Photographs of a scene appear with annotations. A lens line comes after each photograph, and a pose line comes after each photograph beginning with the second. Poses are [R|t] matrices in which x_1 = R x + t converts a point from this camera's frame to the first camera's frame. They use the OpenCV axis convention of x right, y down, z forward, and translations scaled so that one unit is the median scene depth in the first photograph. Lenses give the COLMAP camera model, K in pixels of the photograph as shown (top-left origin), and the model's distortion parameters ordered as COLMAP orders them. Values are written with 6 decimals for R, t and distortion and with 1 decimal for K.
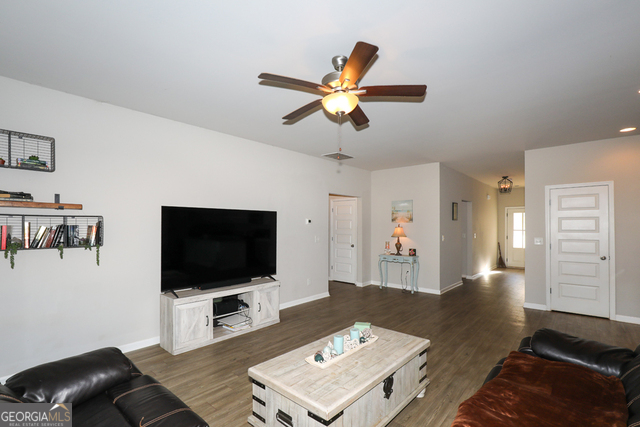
lens RADIAL K [[293.0, 0, 321.3], [0, 293.0, 223.8], [0, 0, 1]] dist [-0.009792, 0.000075]
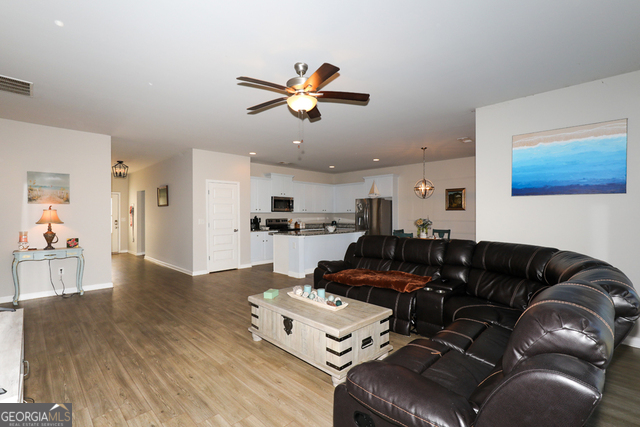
lens RADIAL K [[293.0, 0, 323.4], [0, 293.0, 216.1], [0, 0, 1]] dist [-0.009792, 0.000075]
pose [[0.078838, -0.007483, 0.996859, -0.389879], [-0.007126, 0.999942, 0.008069, 0.016429], [-0.996862, -0.007740, 0.078780, 0.283831]]
